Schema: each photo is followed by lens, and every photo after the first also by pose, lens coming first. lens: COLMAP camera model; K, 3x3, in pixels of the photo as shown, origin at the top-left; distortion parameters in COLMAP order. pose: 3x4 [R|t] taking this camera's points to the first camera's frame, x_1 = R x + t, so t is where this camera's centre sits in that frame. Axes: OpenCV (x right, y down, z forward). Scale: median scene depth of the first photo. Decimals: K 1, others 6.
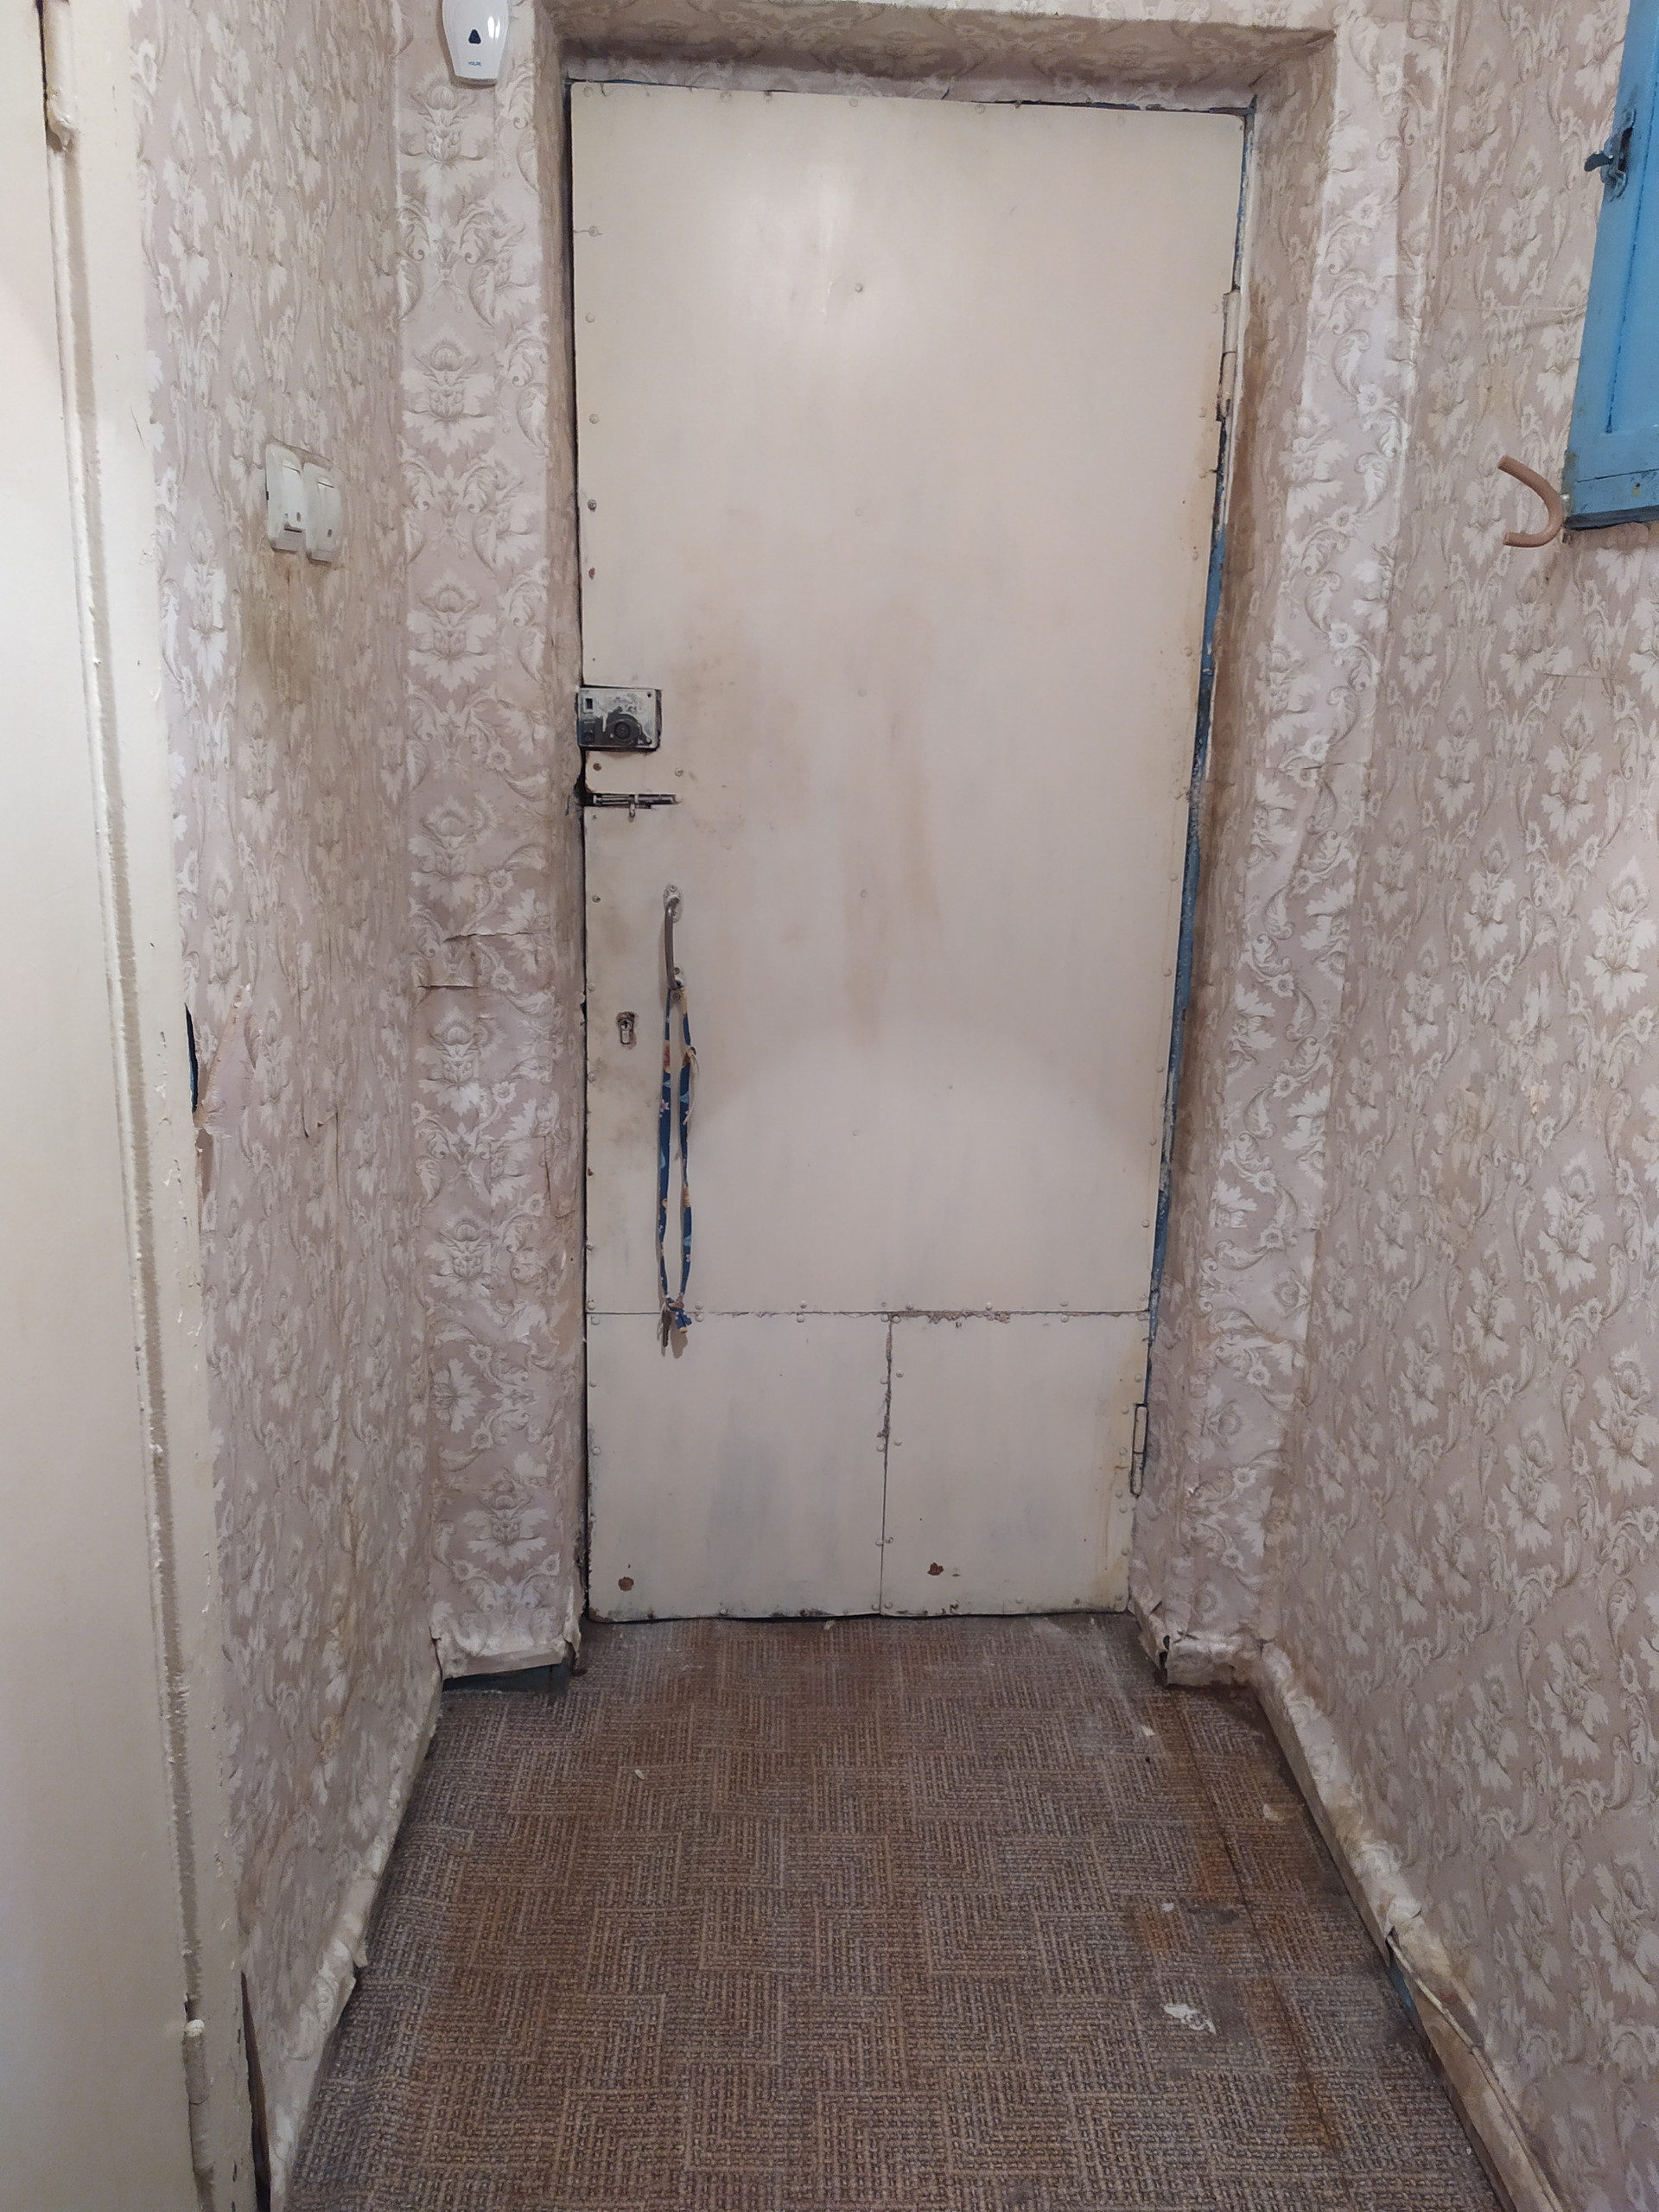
lens RADIAL K [[1667.6, 0, 808.1], [0, 1667.6, 1113.2], [0, 0, 1]] dist [0.082927, -0.093960]
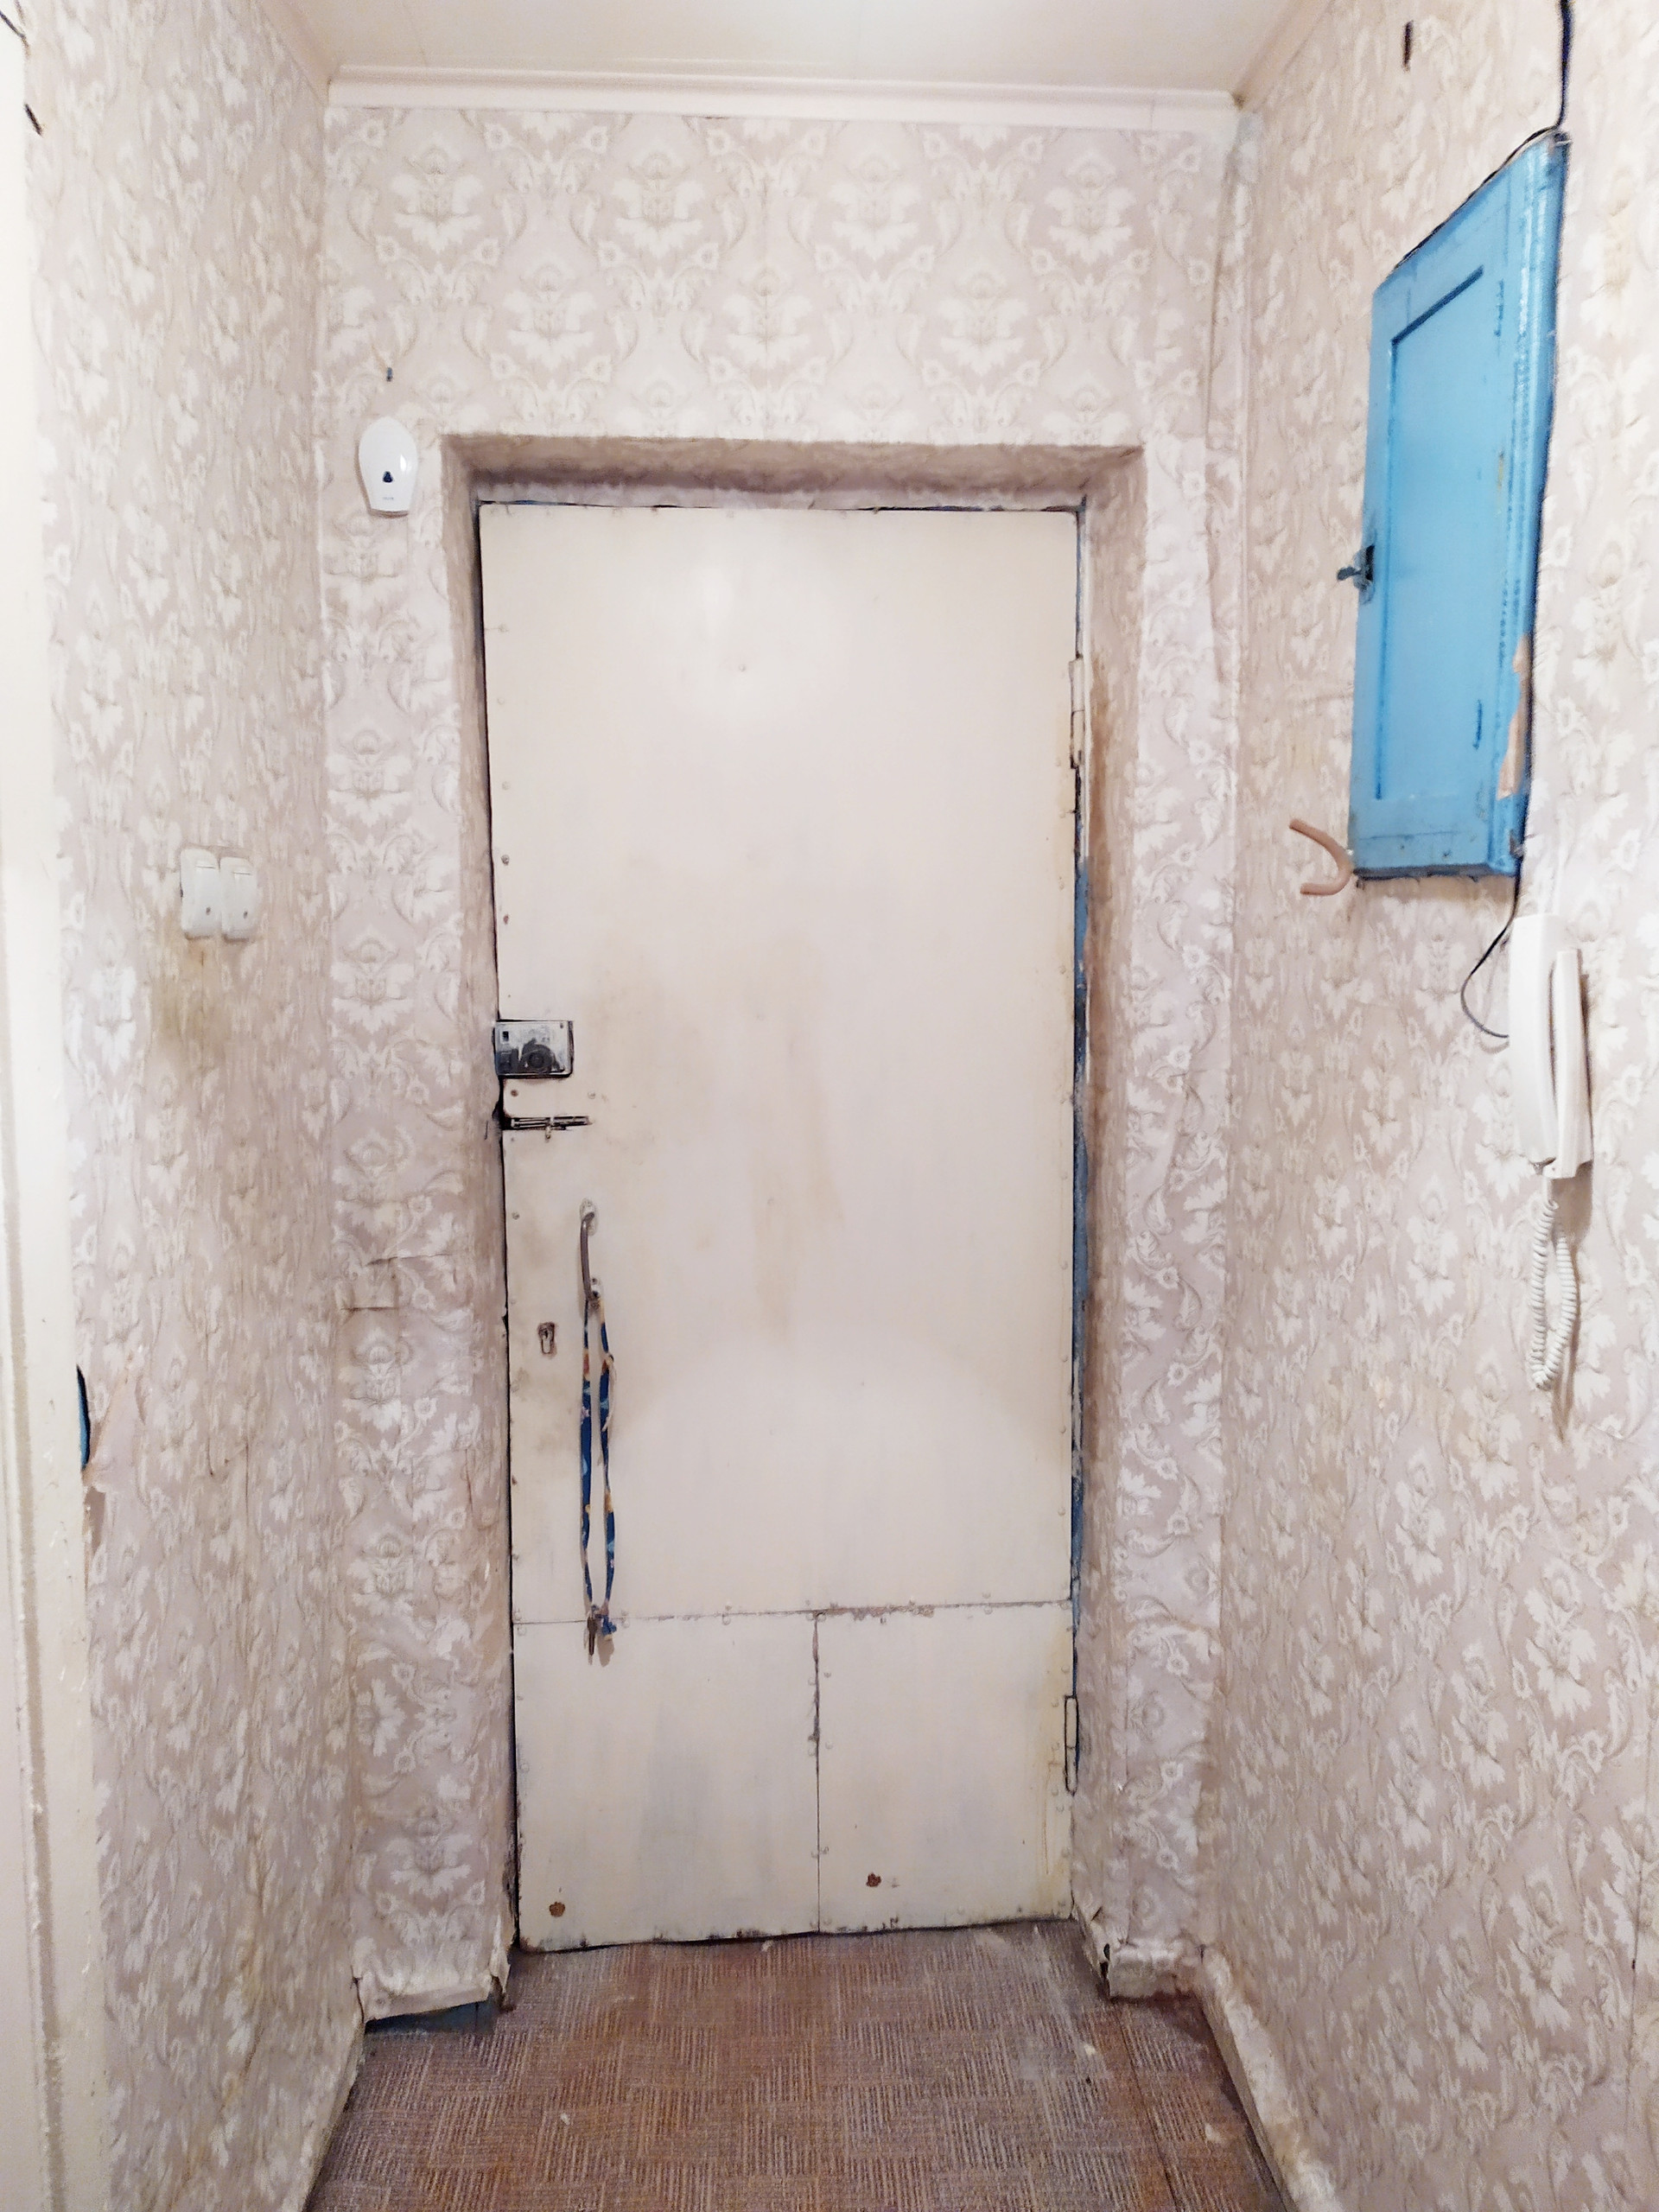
lens RADIAL K [[1695.0, 0, 829.5], [0, 1695.0, 1106.0], [0, 0, 1]] dist [0.085385, -0.095515]
pose [[0.999355, -0.035509, 0.005281, 0.071509], [0.035900, 0.988712, -0.145466, -0.036038], [-0.000056, 0.145562, 0.989349, -0.070381]]
